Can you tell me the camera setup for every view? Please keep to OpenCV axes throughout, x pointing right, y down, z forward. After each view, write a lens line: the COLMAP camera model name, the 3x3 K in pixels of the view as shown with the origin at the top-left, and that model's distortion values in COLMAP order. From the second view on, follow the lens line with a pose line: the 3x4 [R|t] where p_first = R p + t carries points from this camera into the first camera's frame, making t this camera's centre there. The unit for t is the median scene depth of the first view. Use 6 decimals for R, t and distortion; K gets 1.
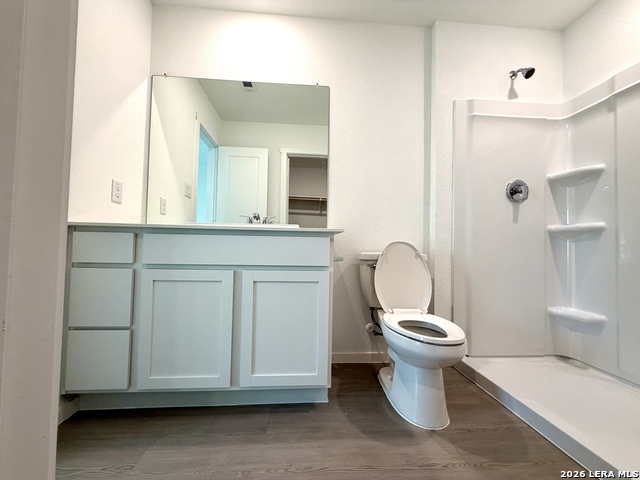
lens RADIAL K [[256.7, 0, 318.4], [0, 256.7, 239.0], [0, 0, 1]] dist [0.003585, 0.000077]
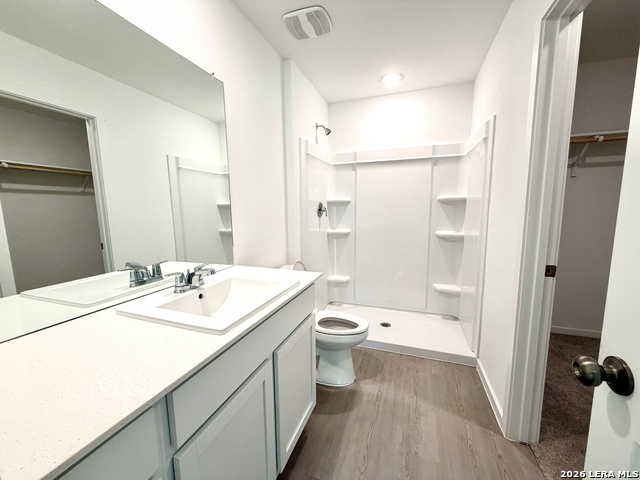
lens RADIAL K [[256.7, 0, 319.1], [0, 256.7, 240.3], [0, 0, 1]] dist [0.003585, 0.000077]
pose [[0.410091, -0.134936, 0.902008, -0.695624], [-0.014682, 0.987890, 0.154459, -0.268793], [-0.911927, -0.076586, 0.403143, 0.424667]]
